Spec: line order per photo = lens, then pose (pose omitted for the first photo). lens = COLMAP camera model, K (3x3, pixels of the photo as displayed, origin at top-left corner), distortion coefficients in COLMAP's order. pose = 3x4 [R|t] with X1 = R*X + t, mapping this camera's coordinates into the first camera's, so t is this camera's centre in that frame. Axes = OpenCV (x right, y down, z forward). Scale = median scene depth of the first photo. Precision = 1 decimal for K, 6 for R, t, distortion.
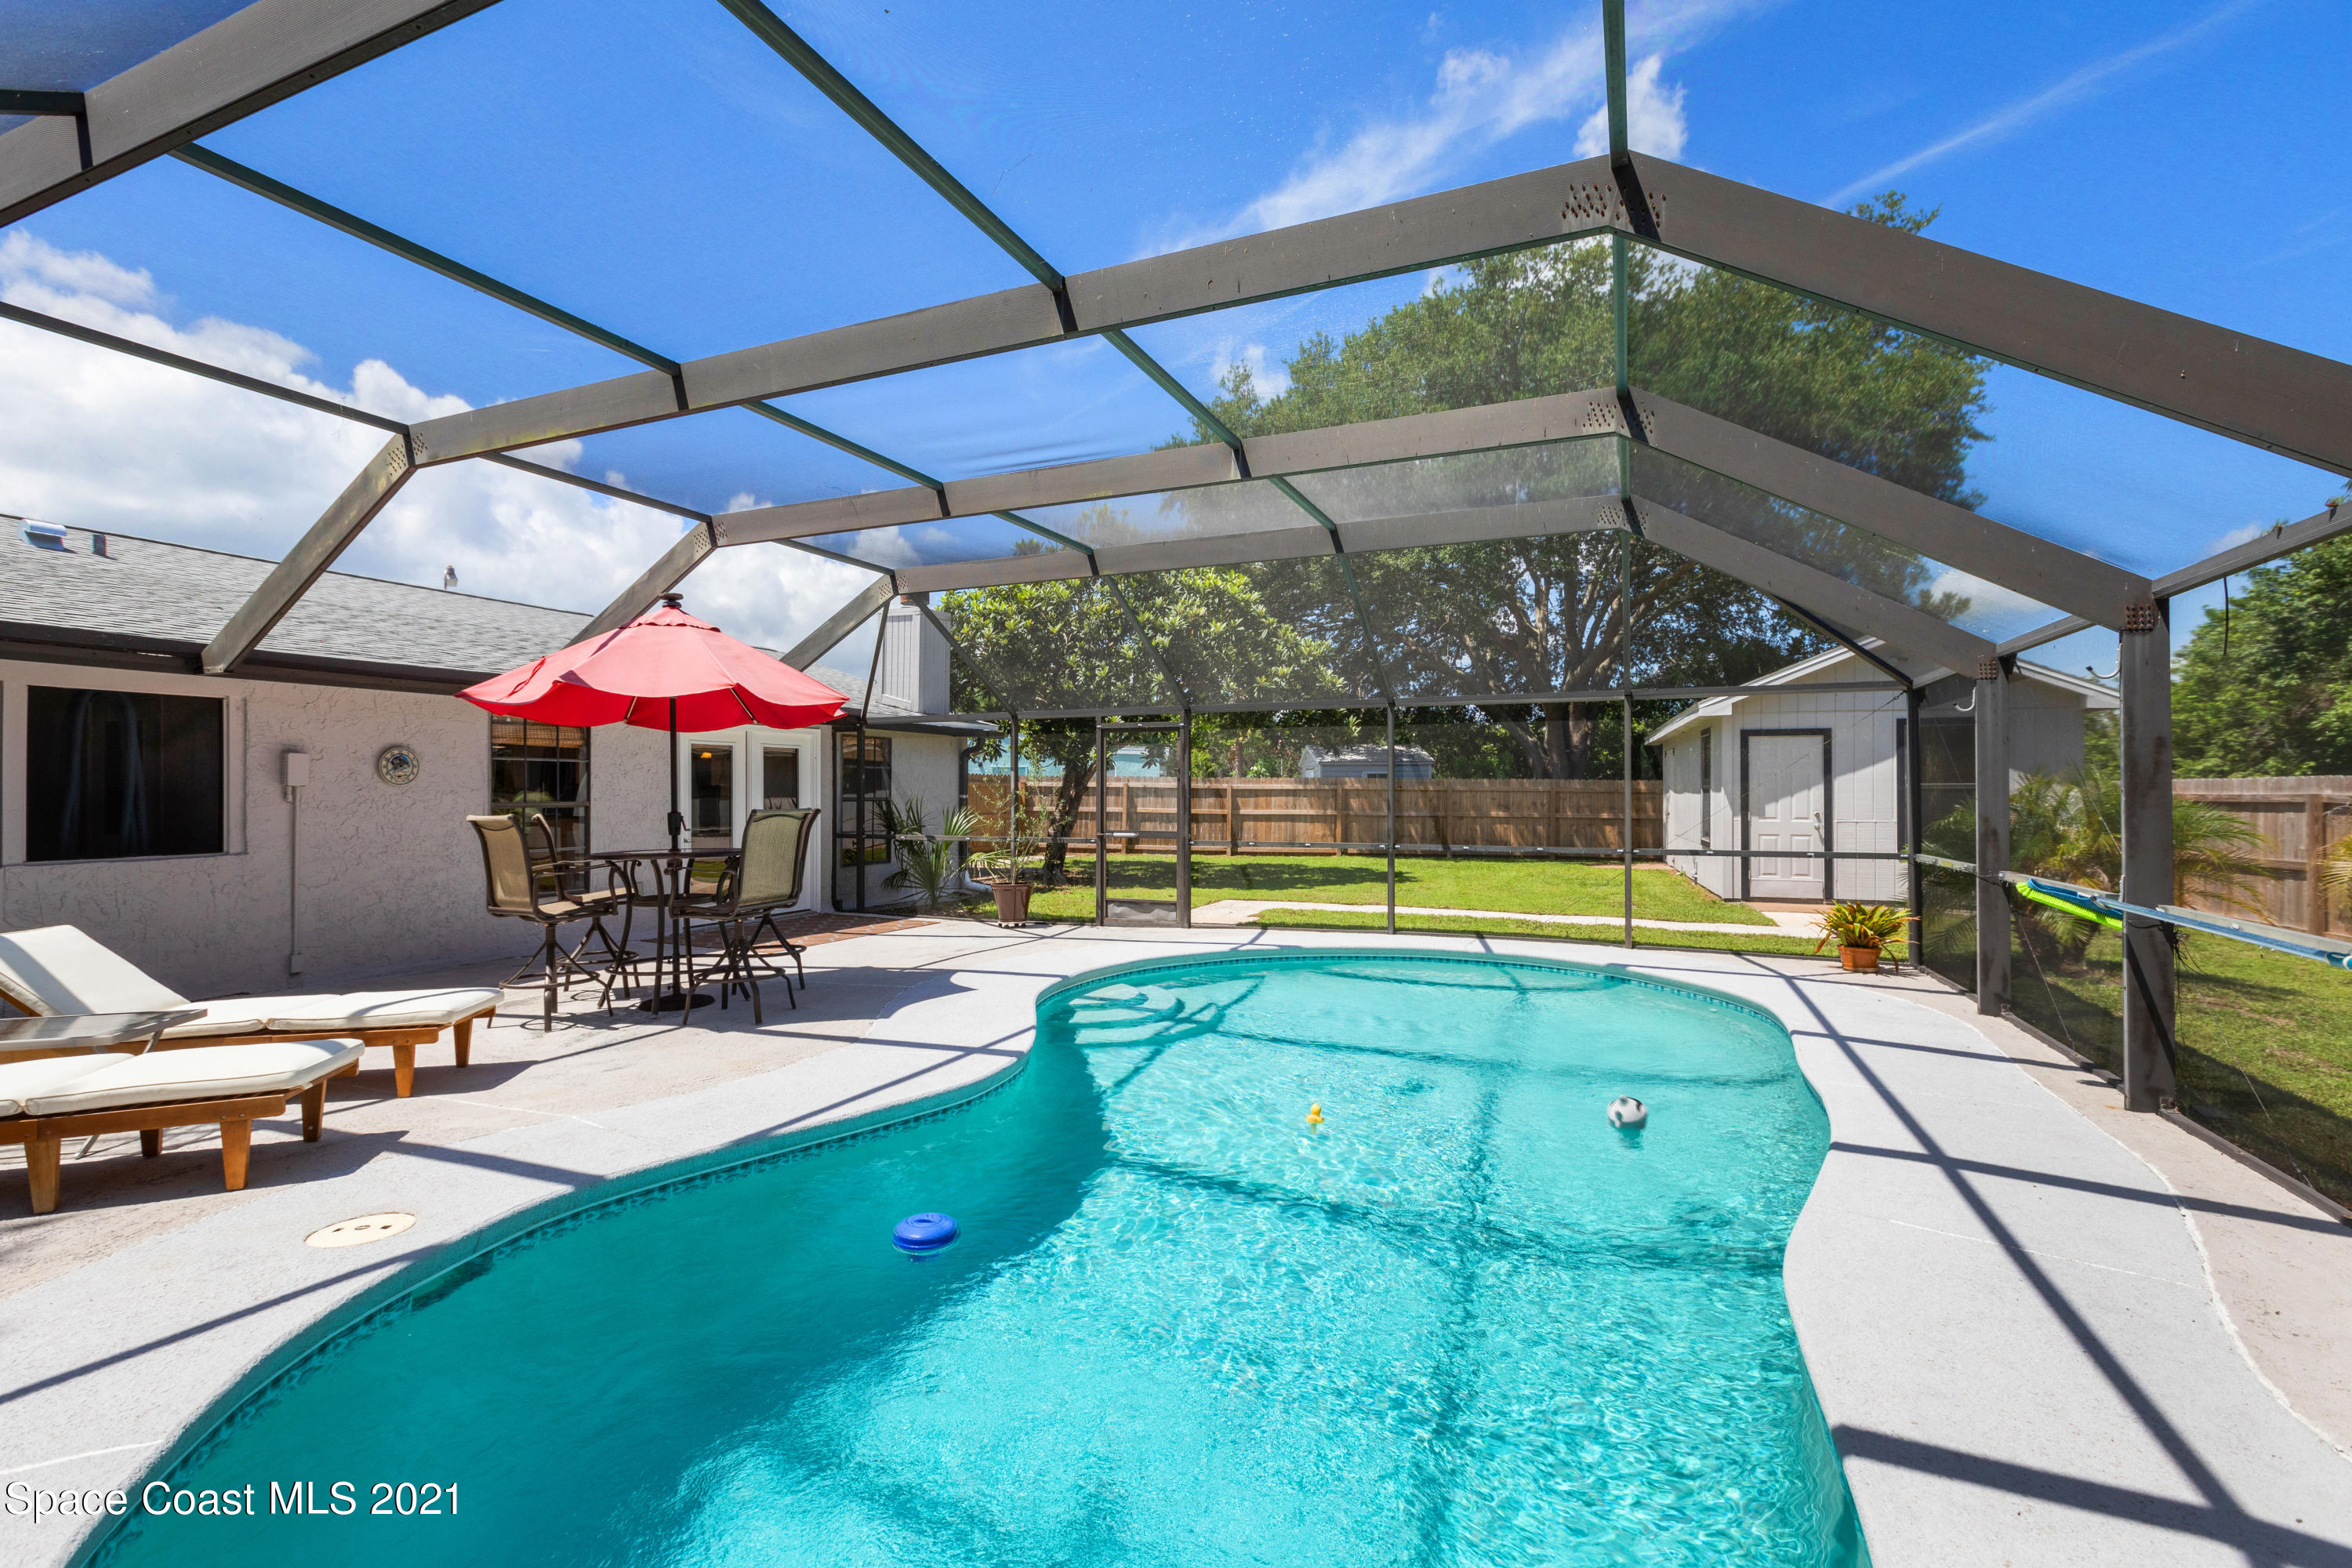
lens RADIAL K [[1049.7, 0, 1167.2], [0, 1049.7, 806.0], [0, 0, 1]] dist [-0.000102, -0.000861]
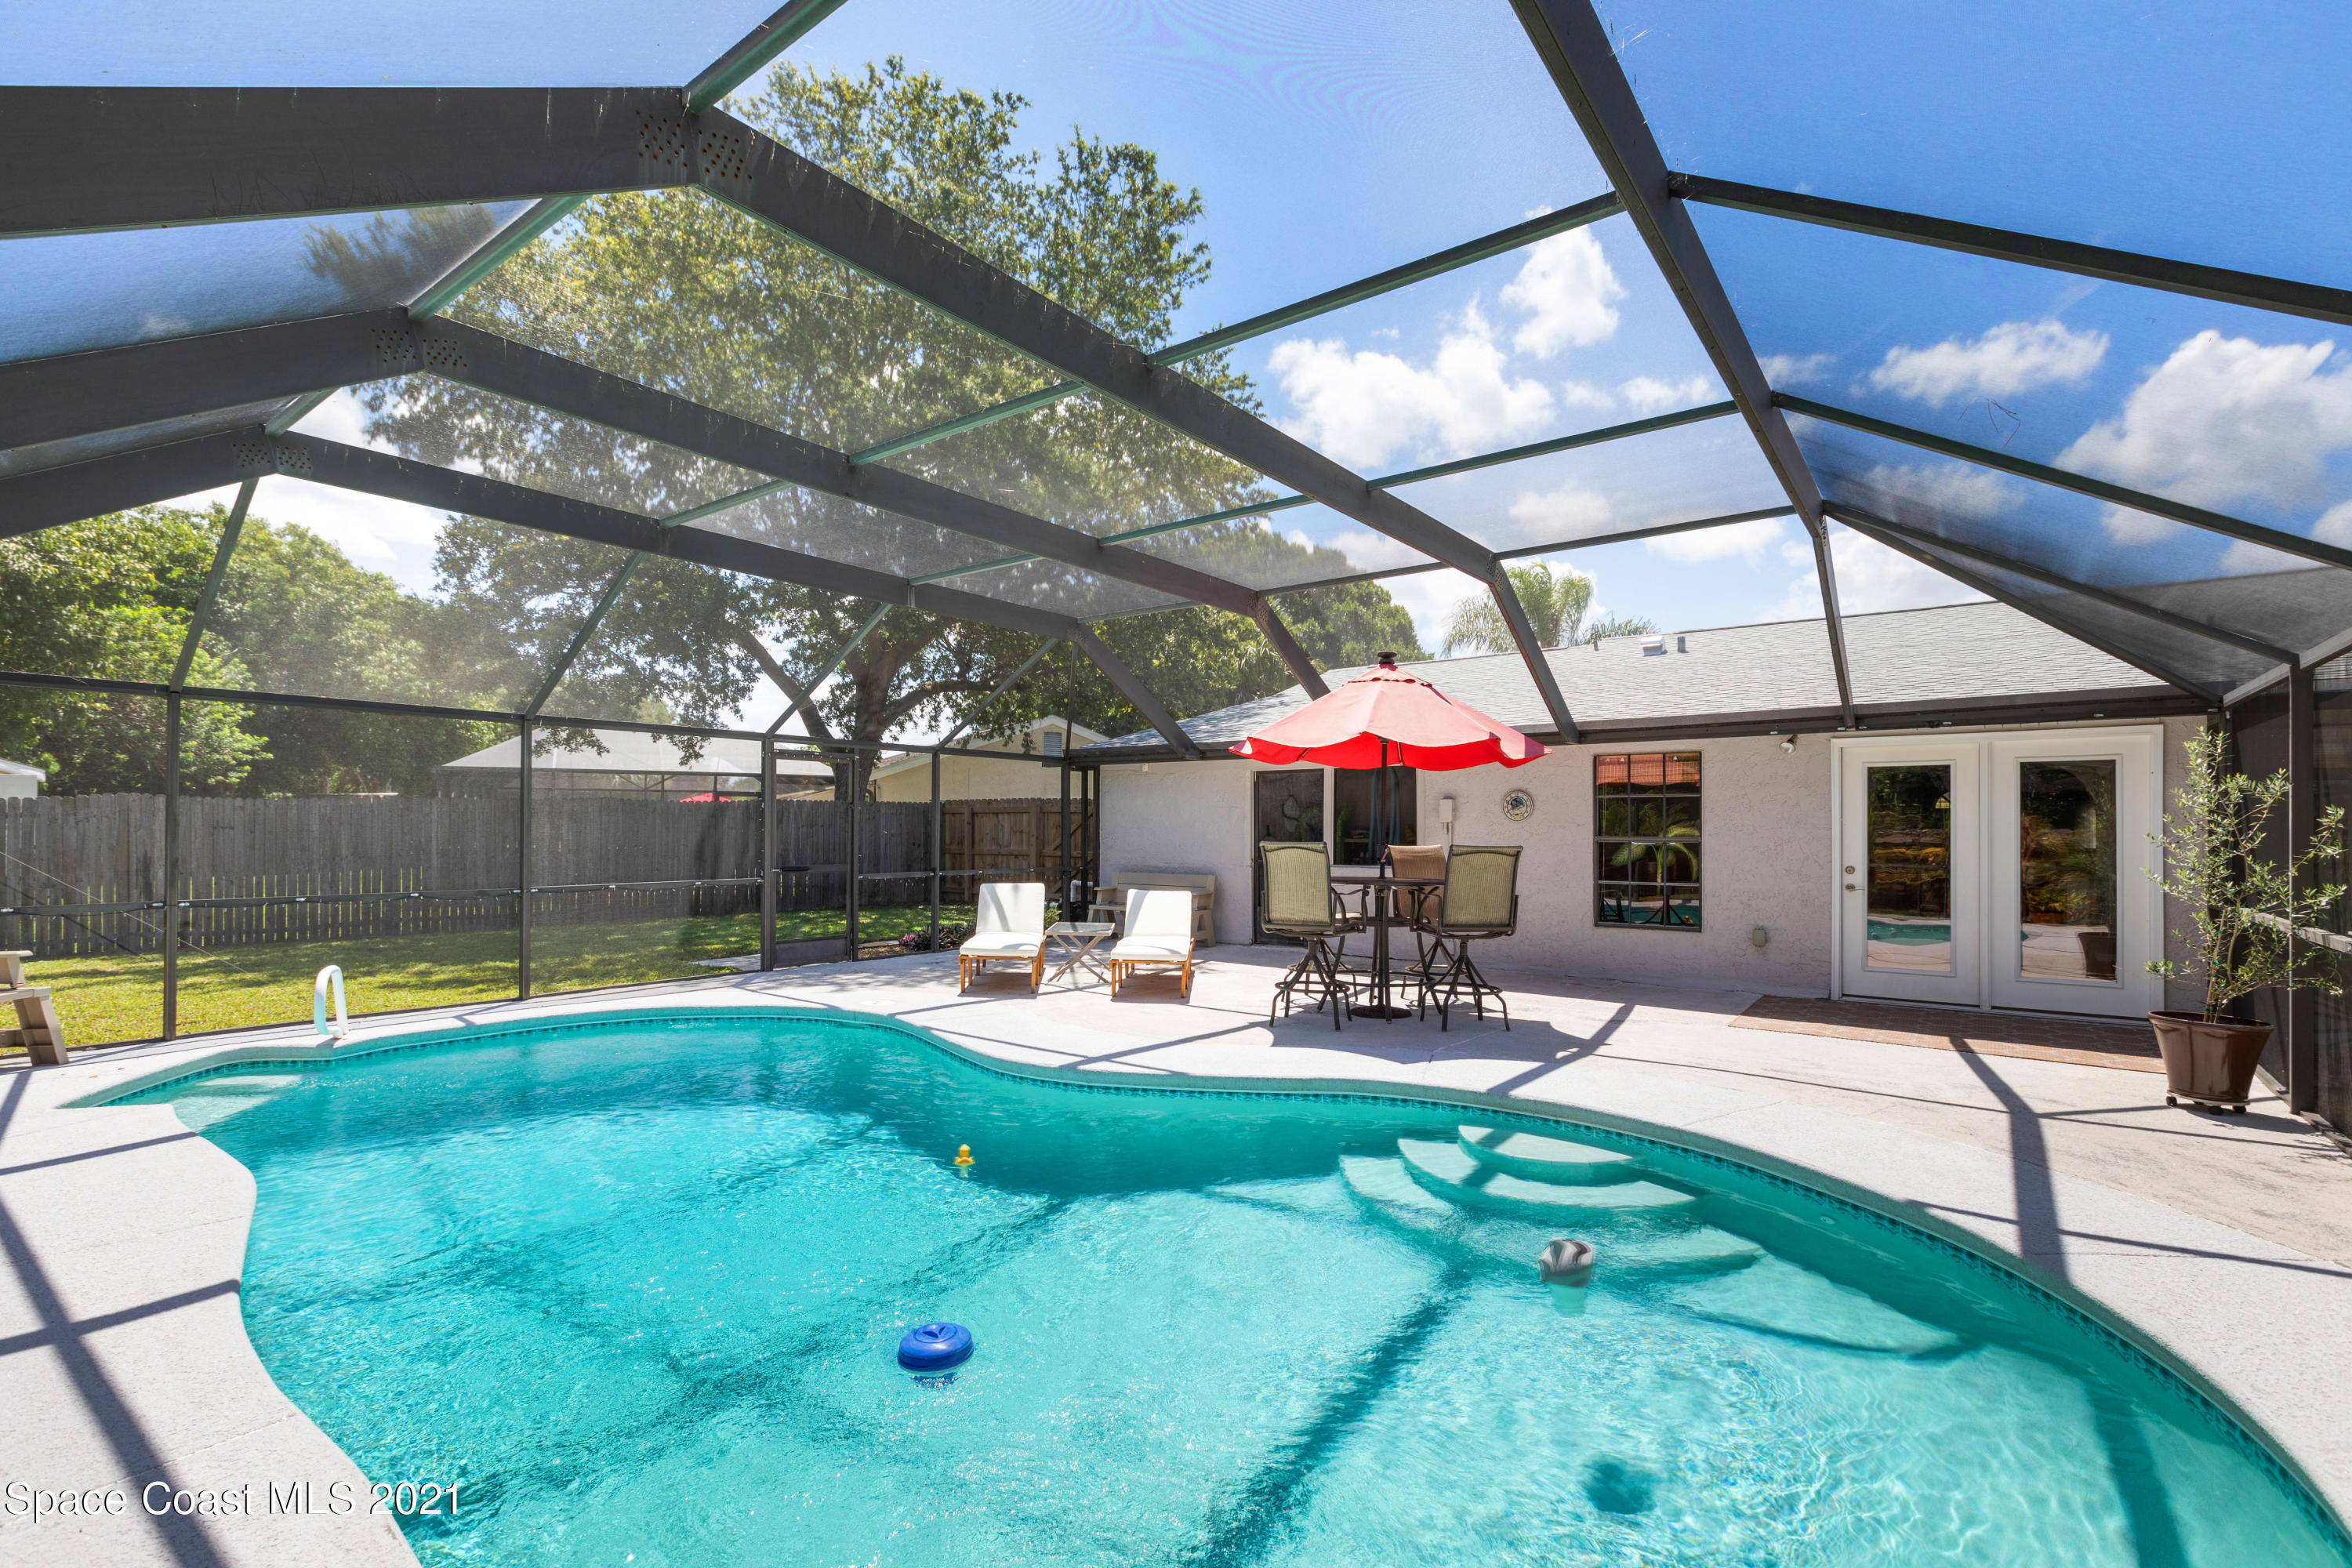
lens RADIAL K [[1063.0, 0, 1182.3], [0, 1063.0, 820.7], [0, 0, 1]] dist [-0.000326, -0.000870]
pose [[-0.228644, -0.004751, -0.973499, 0.233845], [-0.009821, 0.999948, -0.002574, -0.005744], [0.973461, 0.008972, -0.228679, 0.351658]]
